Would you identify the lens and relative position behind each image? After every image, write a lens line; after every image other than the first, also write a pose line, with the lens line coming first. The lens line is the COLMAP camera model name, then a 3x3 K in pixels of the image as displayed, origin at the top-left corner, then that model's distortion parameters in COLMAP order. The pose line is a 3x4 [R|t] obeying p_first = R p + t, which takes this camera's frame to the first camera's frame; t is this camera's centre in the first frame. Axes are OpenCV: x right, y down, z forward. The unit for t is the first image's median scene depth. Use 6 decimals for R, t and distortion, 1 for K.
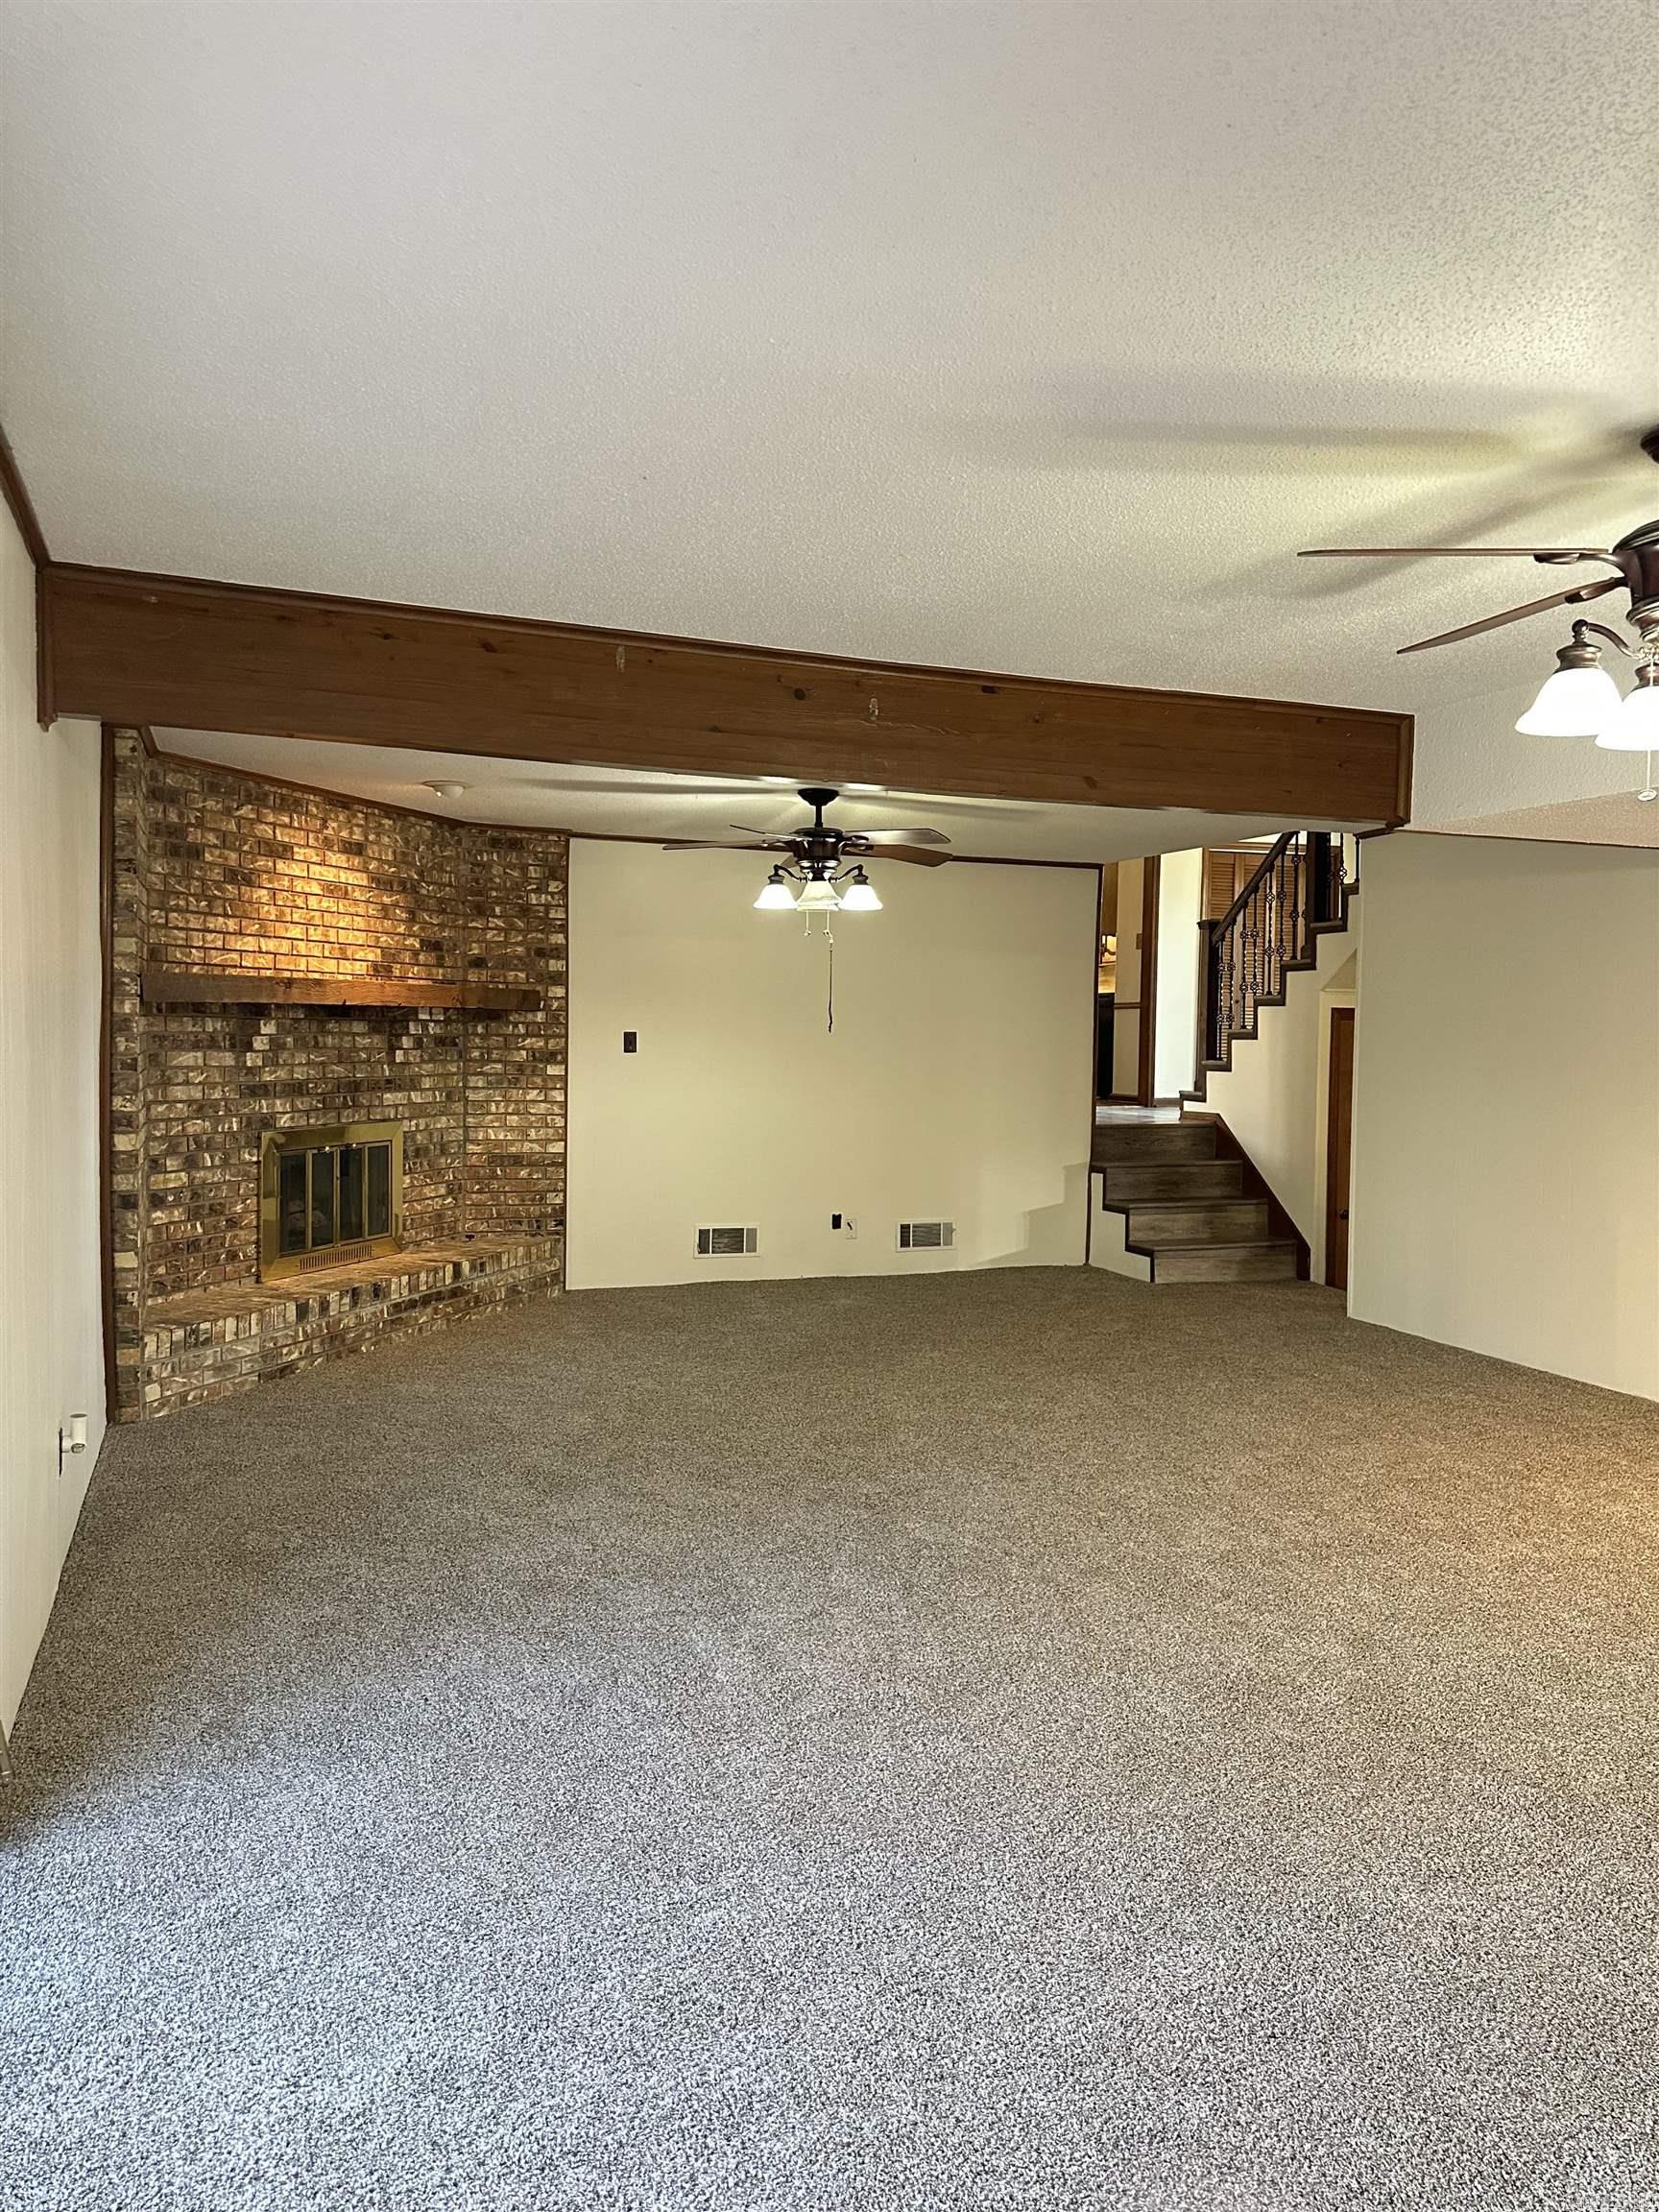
lens RADIAL K [[1547.8, 0, 829.5], [0, 1547.8, 1095.7], [0, 0, 1]] dist [0.085125, -0.103535]
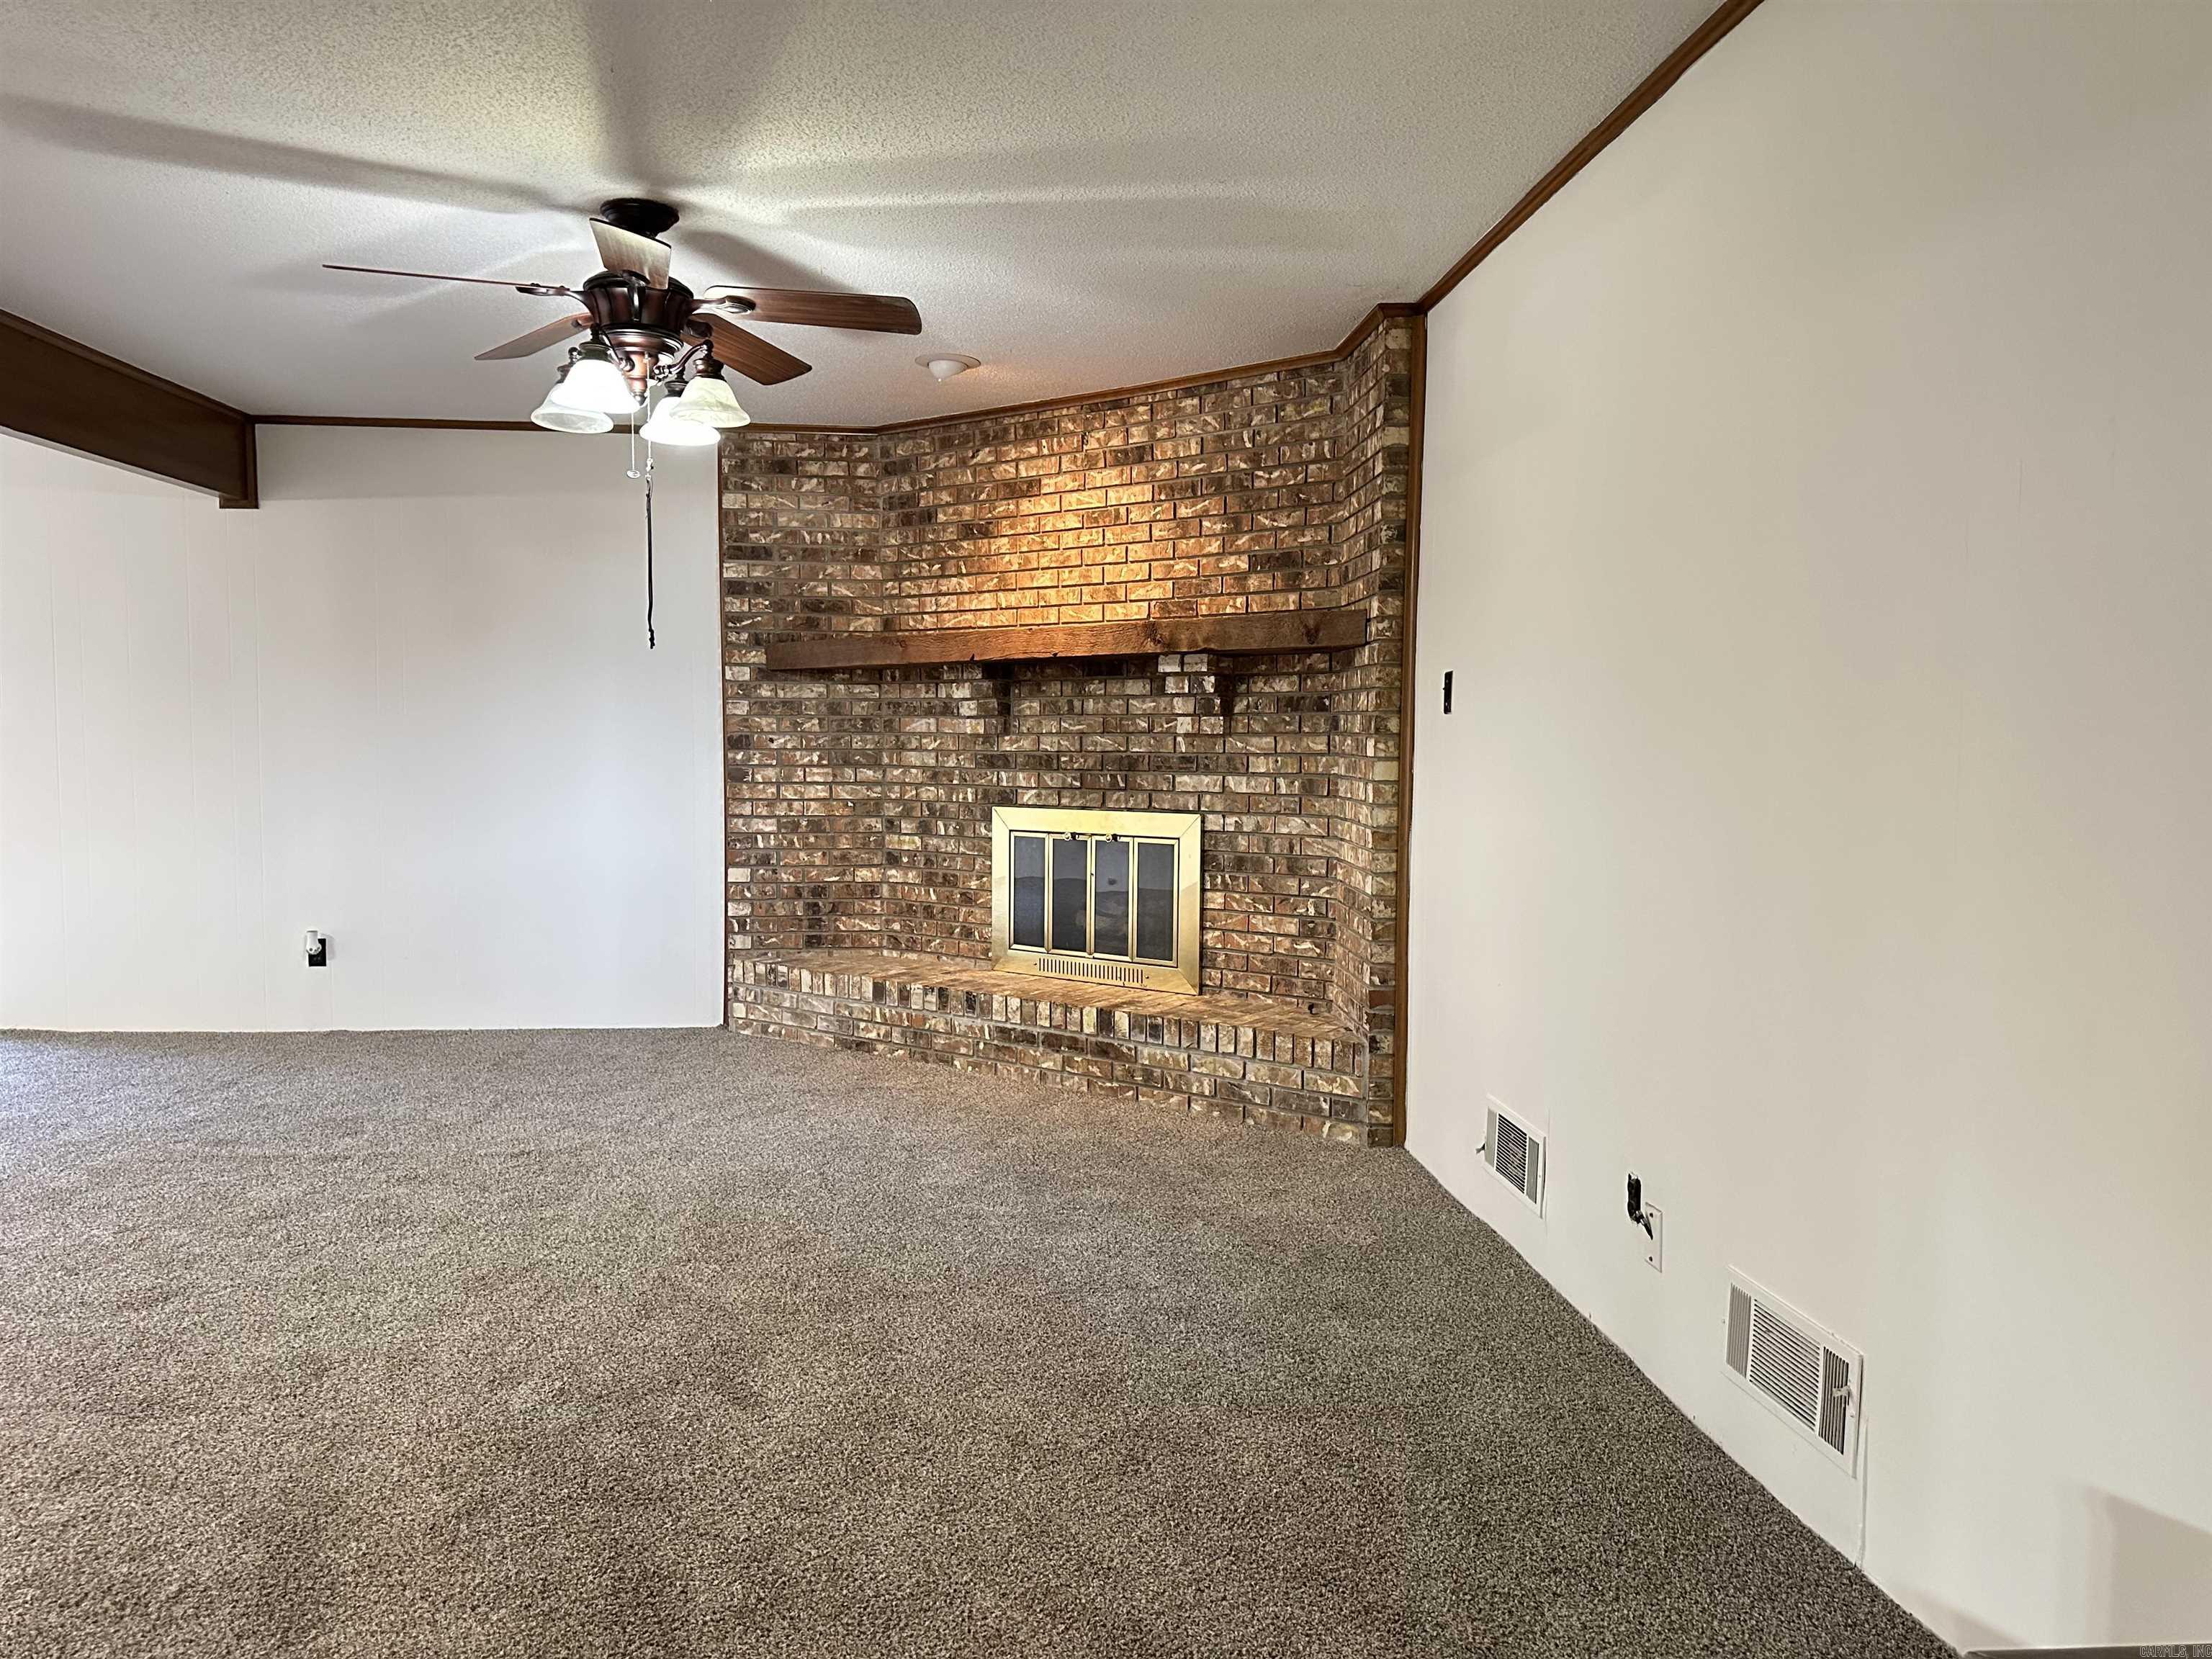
lens RADIAL K [[1541.3, 0, 1112.4], [0, 1541.3, 843.7], [0, 0, 1]] dist [0.164582, -0.294948]
pose [[-0.285572, 0.046227, -0.957242, 0.491304], [-0.050633, 0.996713, 0.063239, -0.015828], [0.957019, 0.066528, -0.282293, 1.339573]]
